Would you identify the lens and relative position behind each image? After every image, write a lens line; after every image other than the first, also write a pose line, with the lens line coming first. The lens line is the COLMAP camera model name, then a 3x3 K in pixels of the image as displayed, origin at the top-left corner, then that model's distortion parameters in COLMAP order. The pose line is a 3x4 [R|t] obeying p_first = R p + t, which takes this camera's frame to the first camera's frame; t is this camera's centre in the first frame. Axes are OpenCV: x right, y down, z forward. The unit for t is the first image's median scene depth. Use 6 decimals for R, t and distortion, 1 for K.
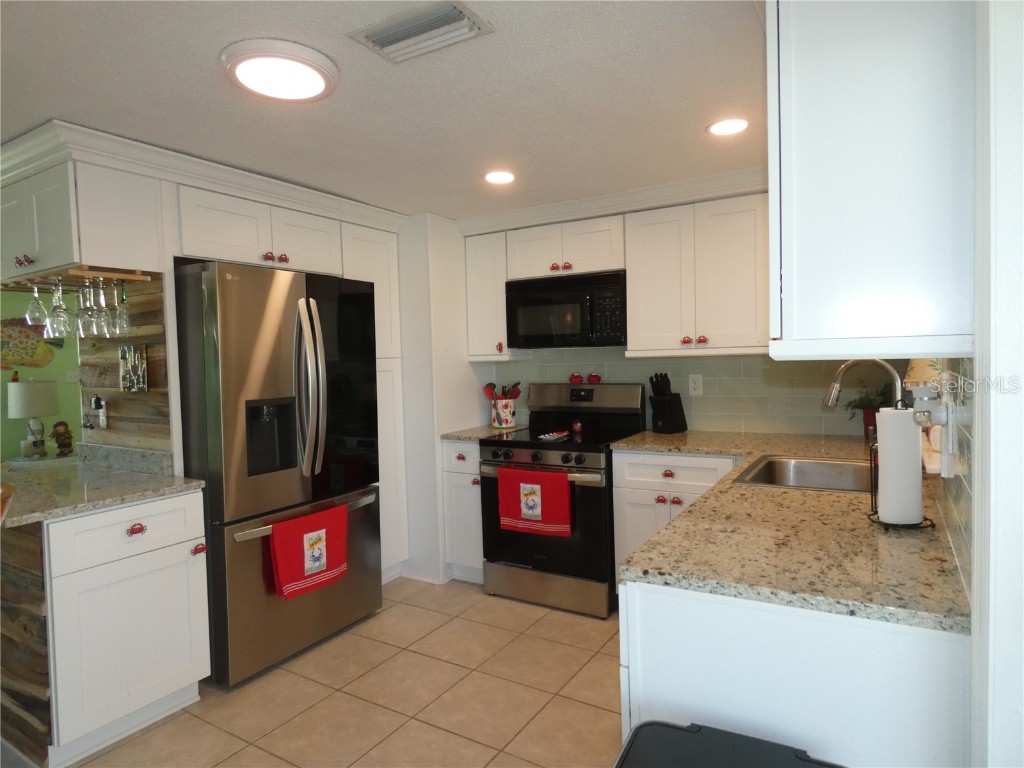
lens RADIAL K [[613.8, 0, 512.0], [0, 613.8, 384.0], [0, 0, 1]] dist [-0.000045, -0.002322]
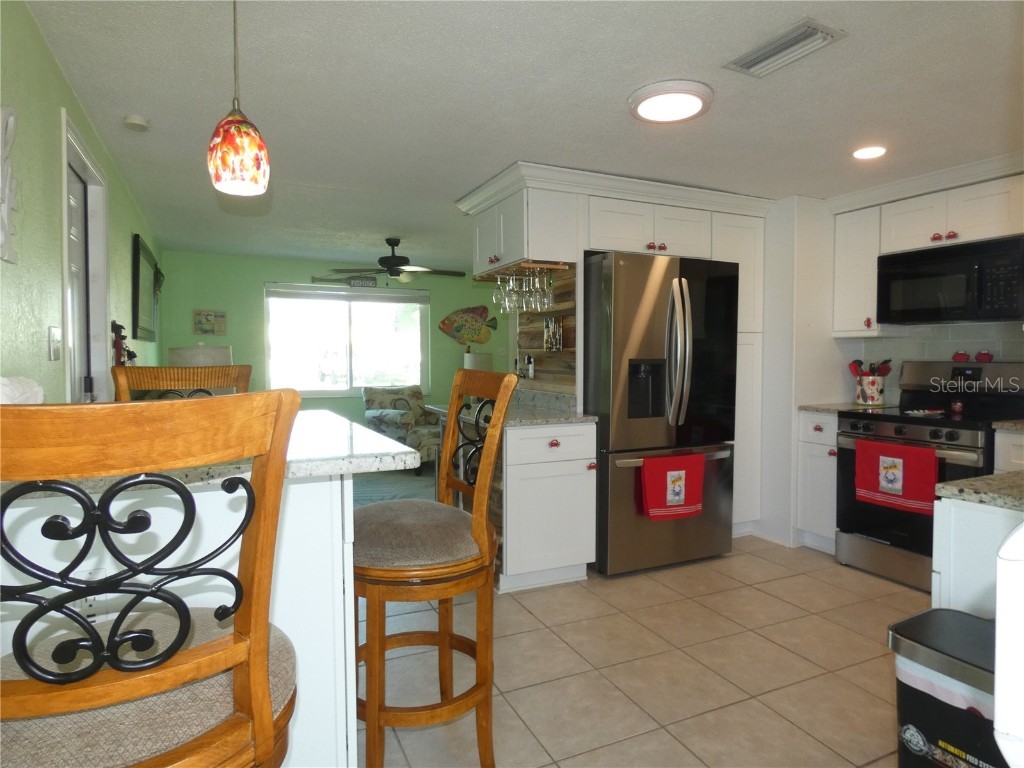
lens RADIAL K [[617.3, 0, 512.9], [0, 617.3, 385.2], [0, 0, 1]] dist [0.005525, -0.020947]
pose [[0.836895, 0.048377, -0.545221, 0.058671], [-0.043378, 0.998816, 0.022040, 0.053408], [0.545641, 0.005205, 0.838003, -0.180307]]
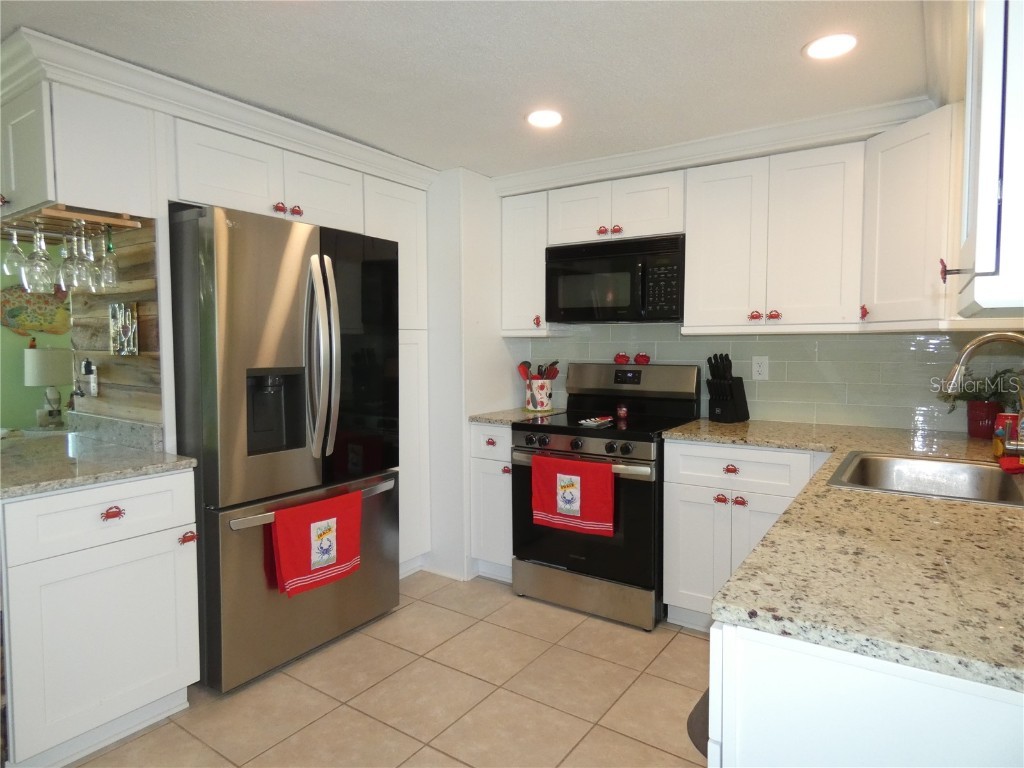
lens RADIAL K [[610.0, 0, 510.8], [0, 610.0, 385.3], [0, 0, 1]] dist [0.001511, -0.009916]
pose [[0.998341, 0.028603, -0.049979, -0.013395], [-0.027399, 0.999321, 0.024621, 0.015813], [0.050649, -0.023211, 0.998447, 0.130018]]
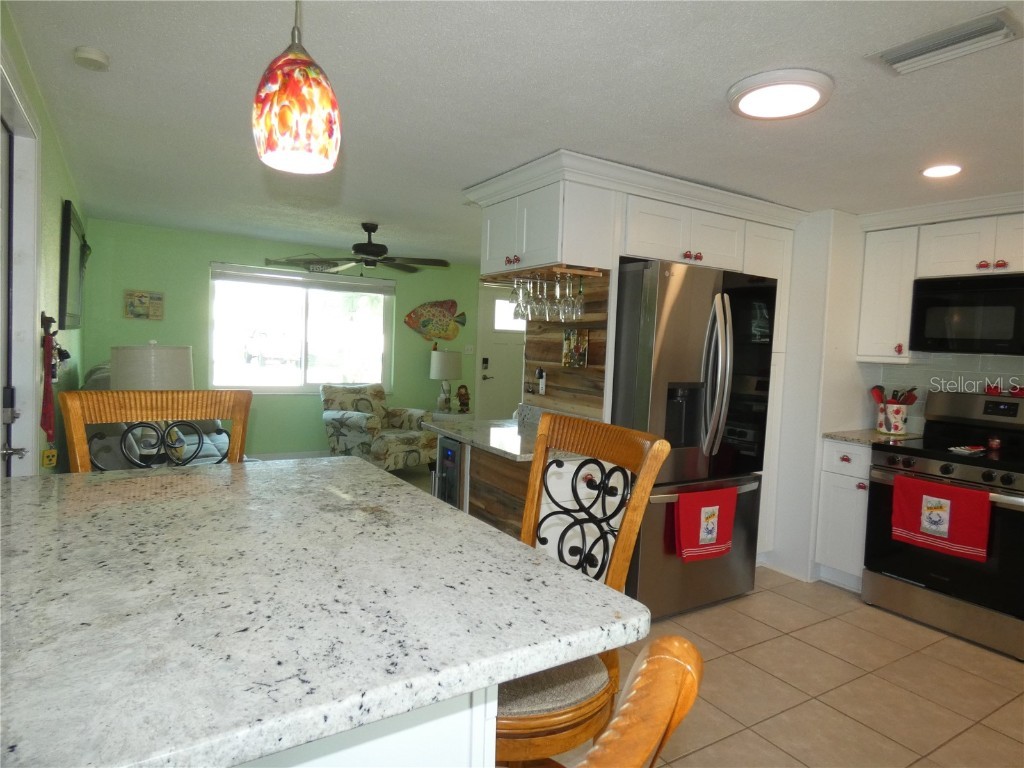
lens RADIAL K [[613.8, 0, 512.0], [0, 613.8, 384.0], [0, 0, 1]] dist [-0.000045, -0.002322]
pose [[0.893795, 0.089075, -0.439541, -0.160336], [-0.081722, 0.996017, 0.035668, 0.010887], [0.440967, 0.004040, 0.897514, -0.129461]]
